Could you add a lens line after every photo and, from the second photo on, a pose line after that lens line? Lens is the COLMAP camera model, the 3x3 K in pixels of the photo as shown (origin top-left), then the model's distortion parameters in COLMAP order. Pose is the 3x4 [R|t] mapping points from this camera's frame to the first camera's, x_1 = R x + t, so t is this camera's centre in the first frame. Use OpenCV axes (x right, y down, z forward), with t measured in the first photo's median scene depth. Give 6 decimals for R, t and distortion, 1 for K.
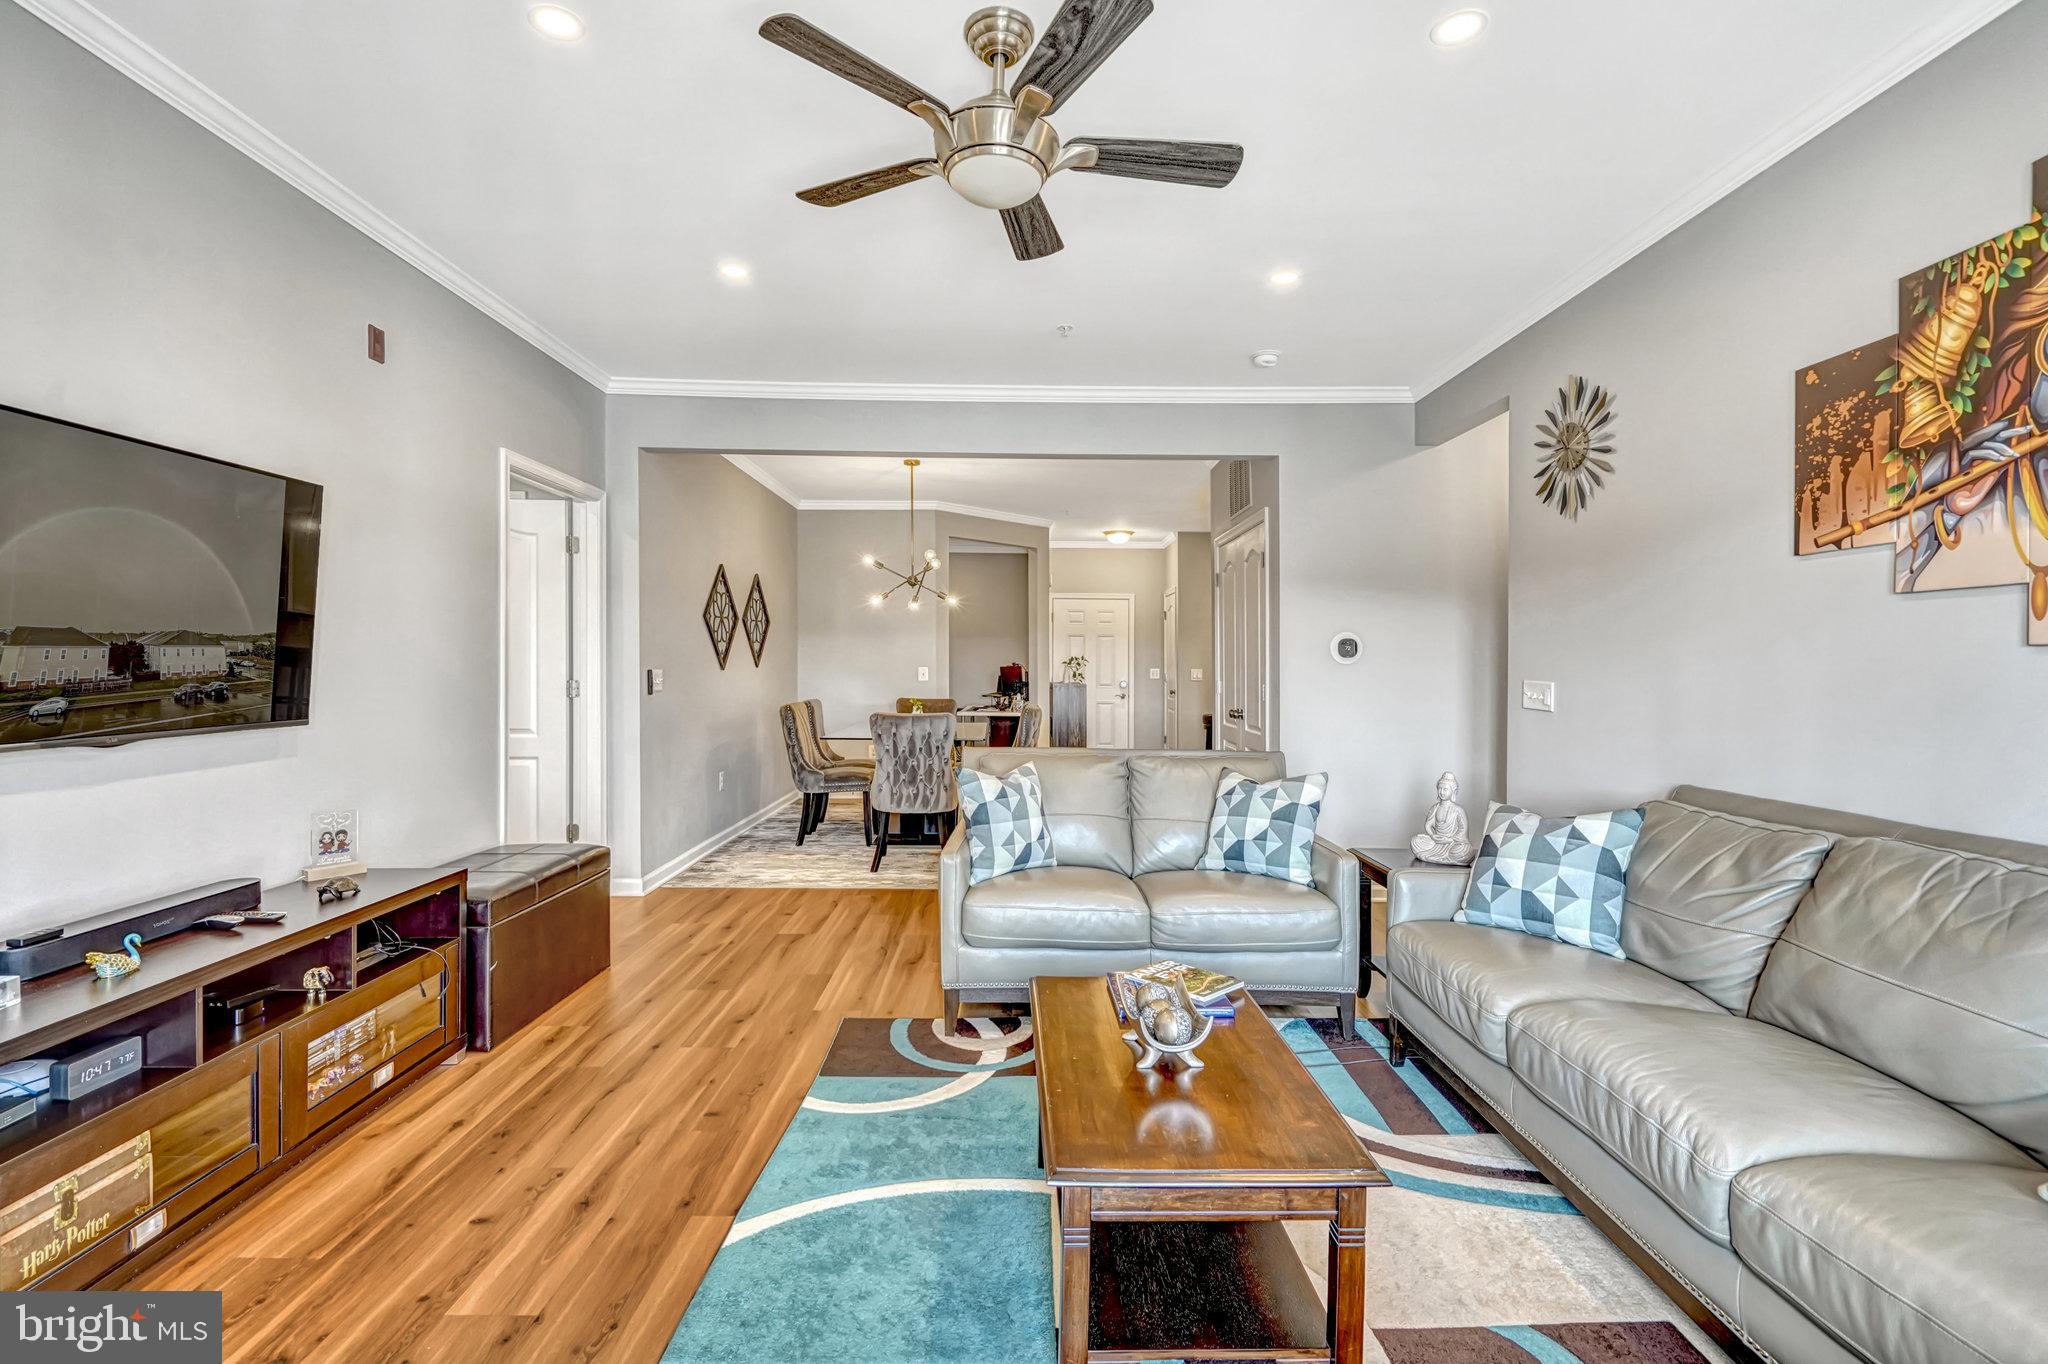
lens RADIAL K [[927.8, 0, 1029.2], [0, 927.8, 661.6], [0, 0, 1]] dist [0.001264, 0.000018]
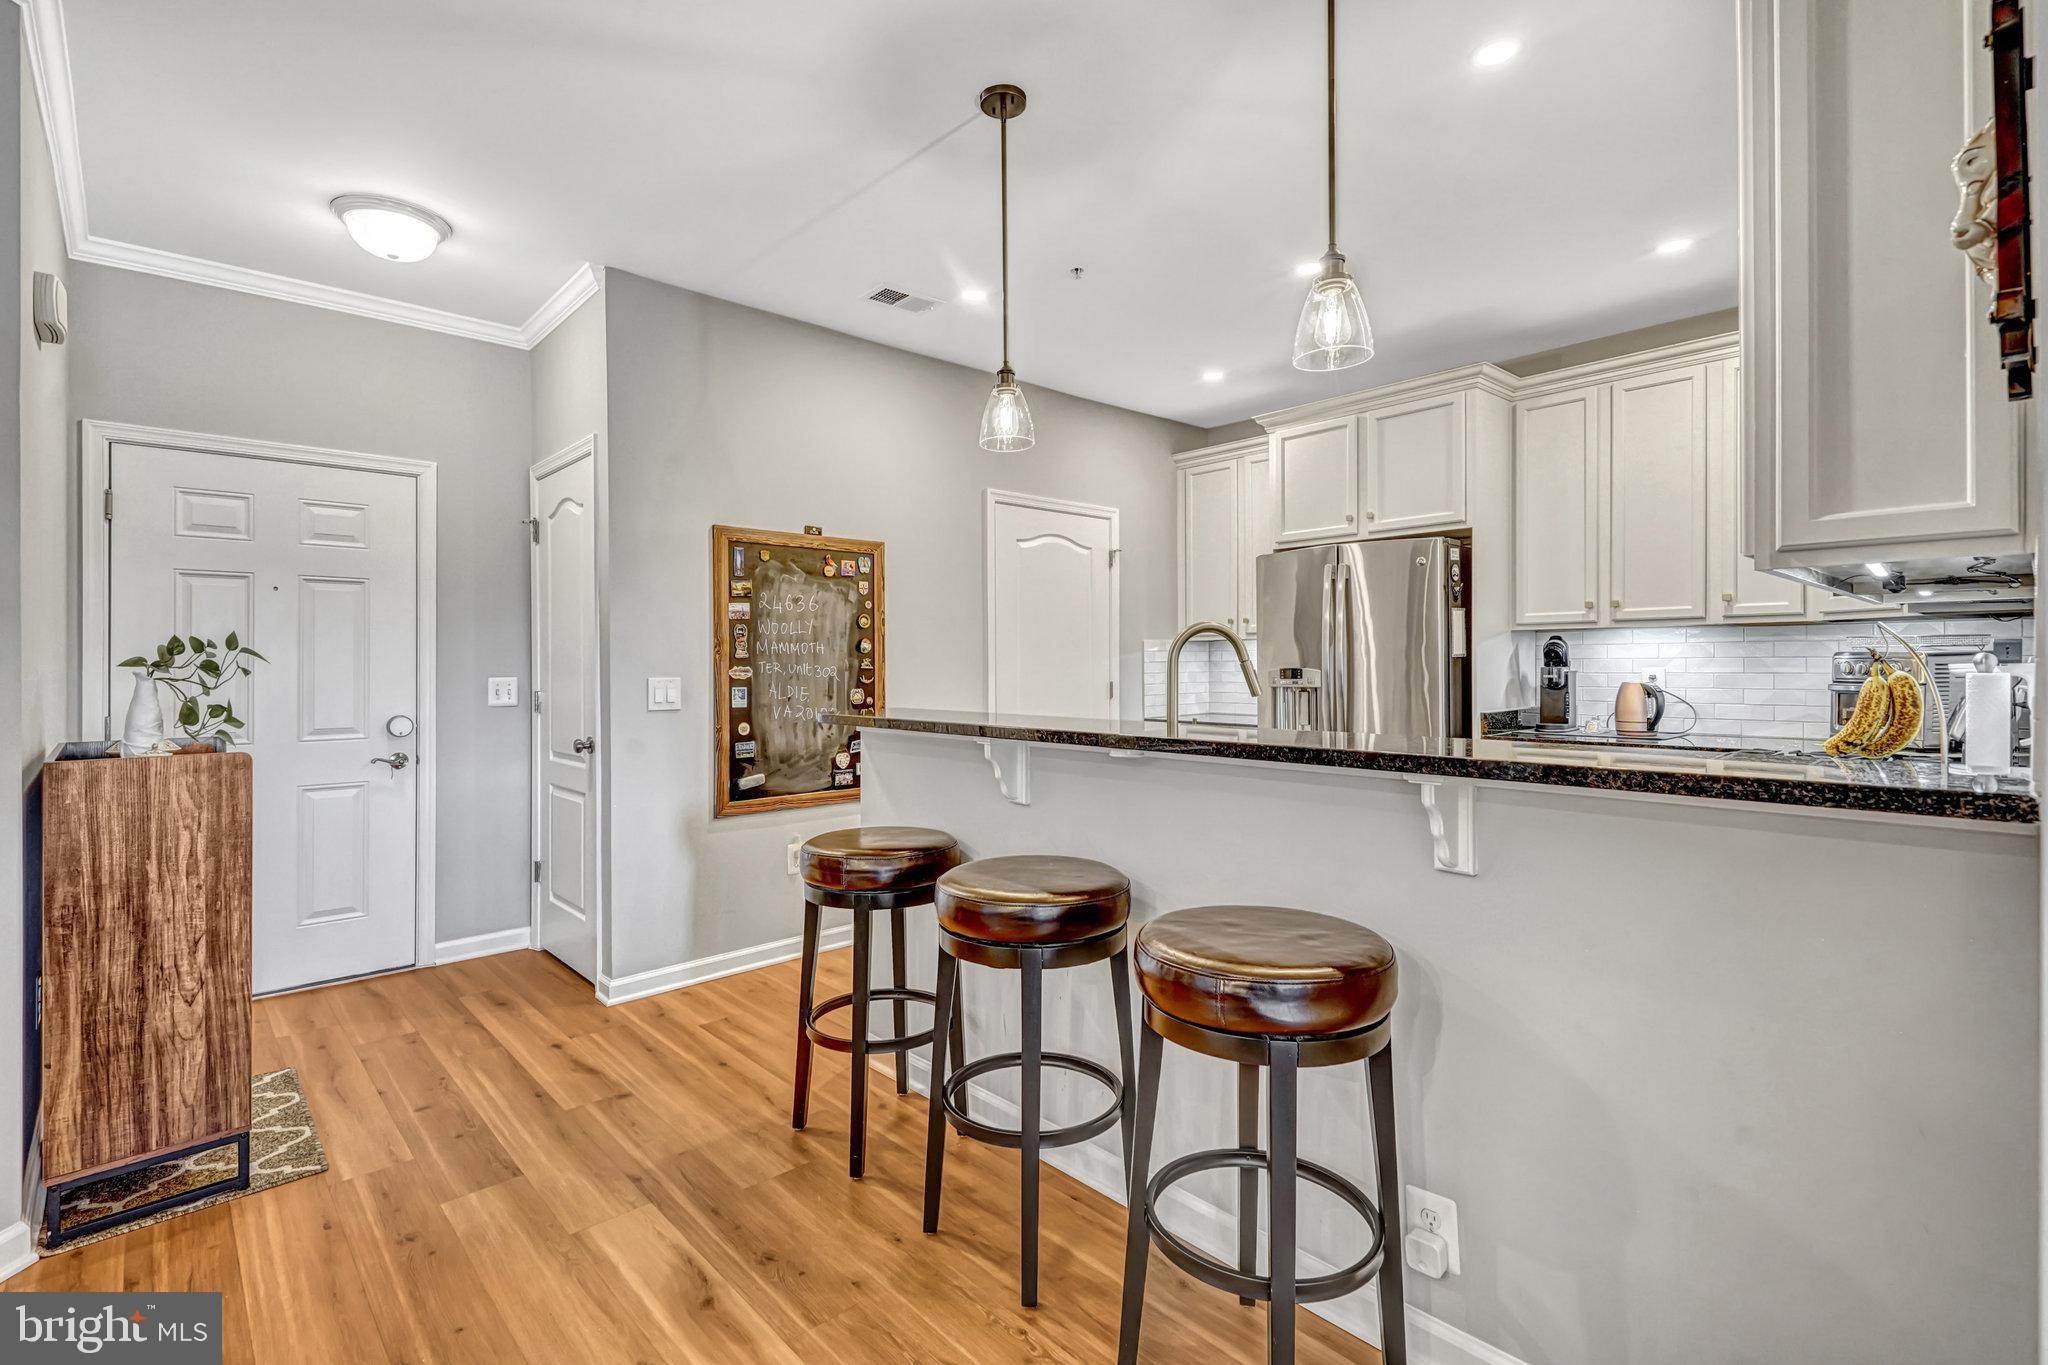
lens RADIAL K [[927.8, 0, 1029.2], [0, 927.8, 662.1], [0, 0, 1]] dist [0.001264, 0.000018]
pose [[0.735099, -0.008629, 0.677905, 0.184455], [0.005724, 0.999962, 0.006521, 0.001973], [-0.677936, -0.000913, 0.735120, 2.714221]]
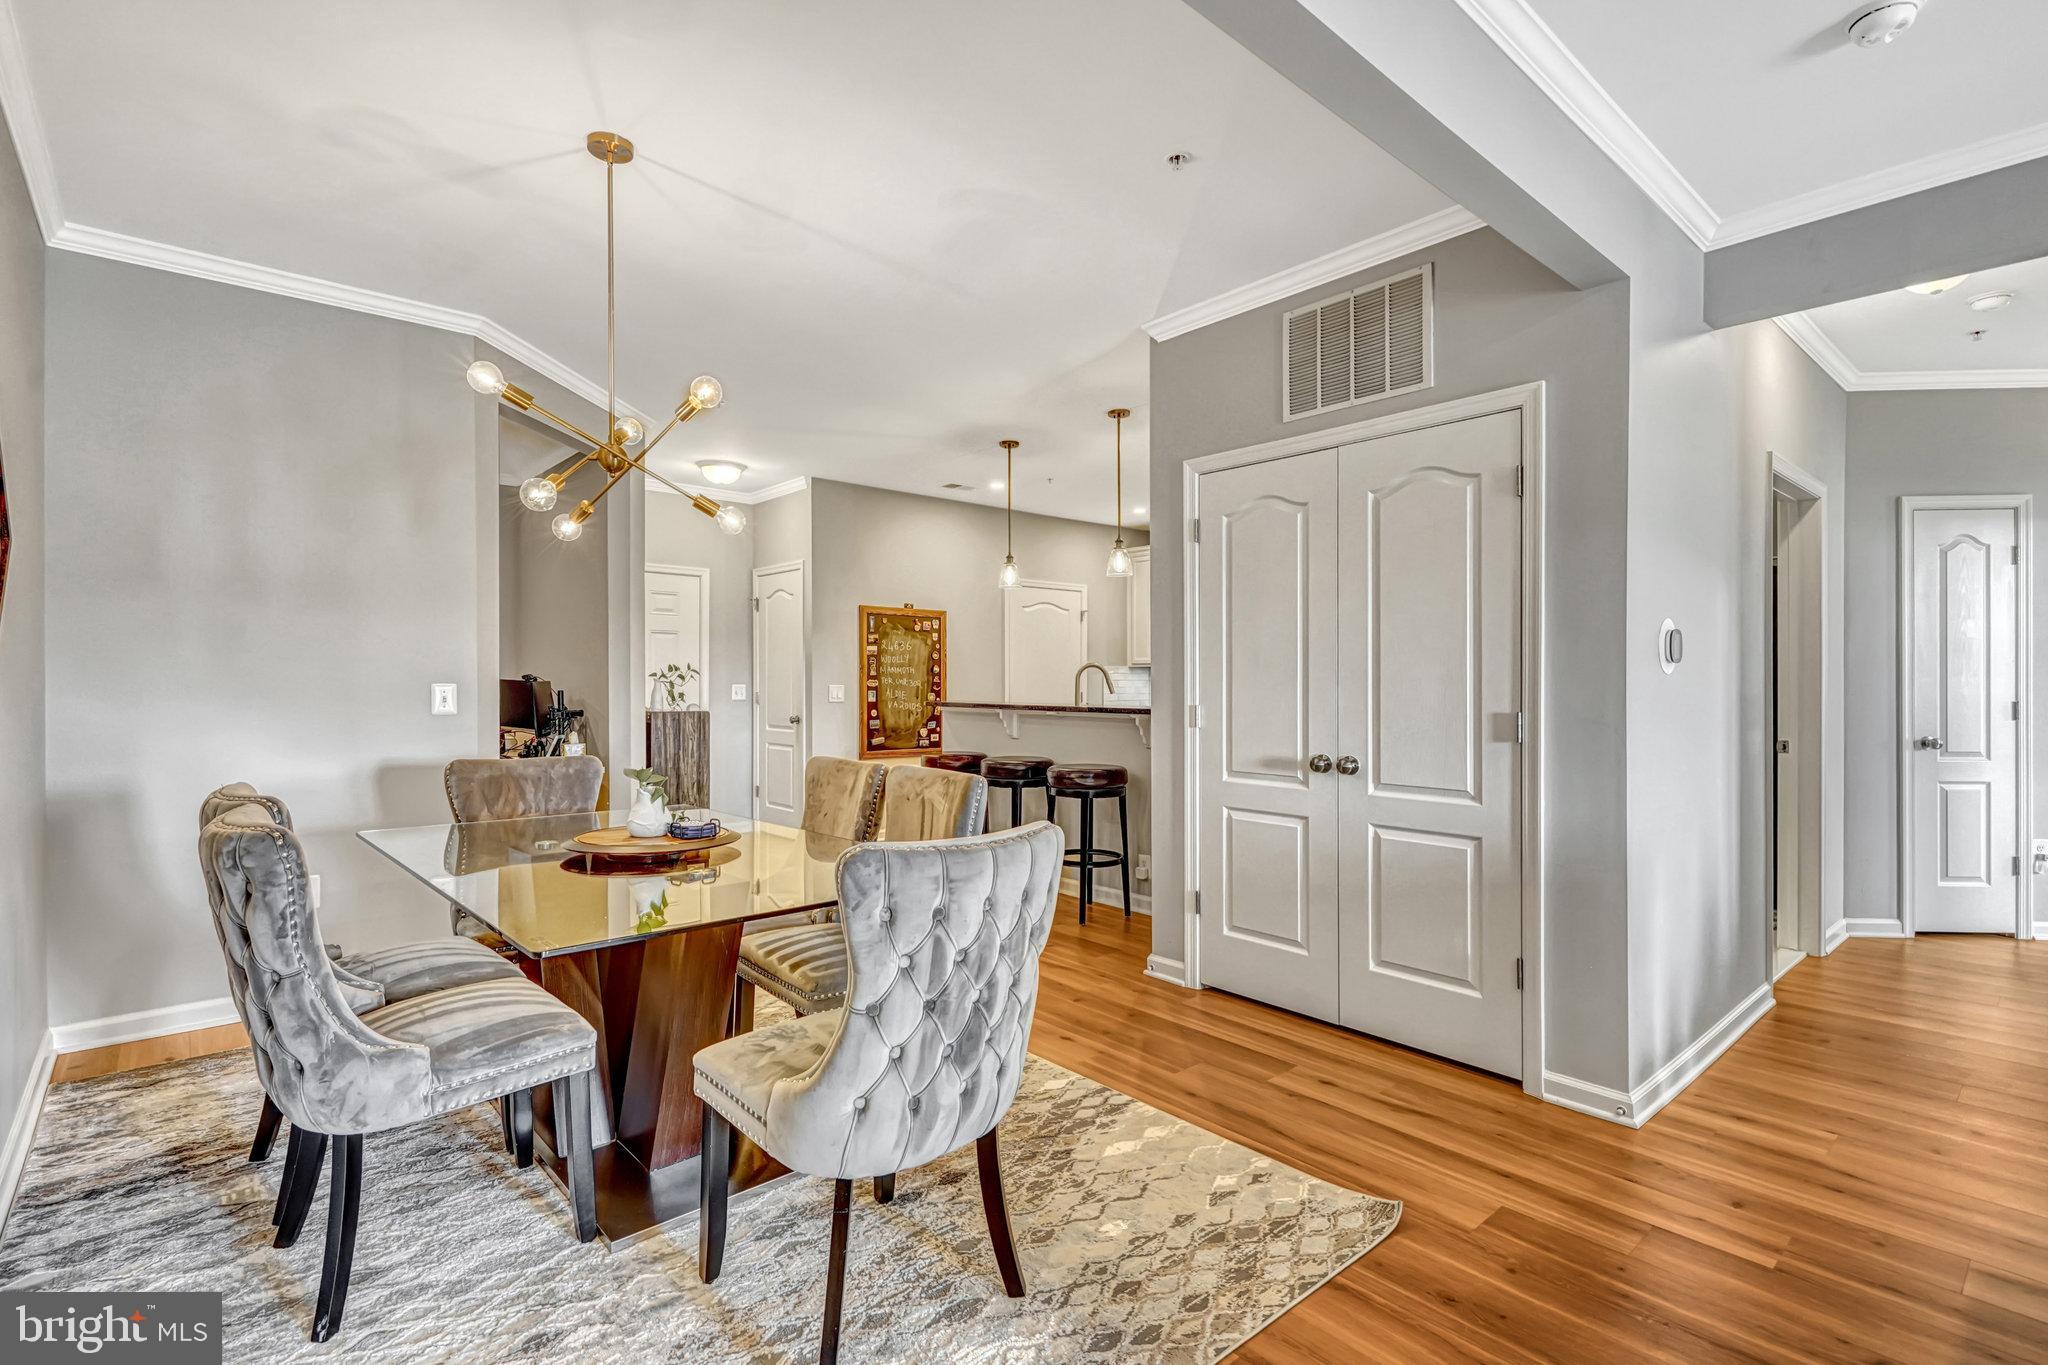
lens RADIAL K [[960.7, 0, 1024.0], [0, 960.7, 682.5], [0, 0, 1]] dist [-0.000928, -0.000304]
pose [[0.756554, -0.002533, 0.653927, -0.733266], [-0.000732, 0.999989, 0.004720, 0.010141], [-0.653931, -0.004050, 0.756543, 1.584447]]
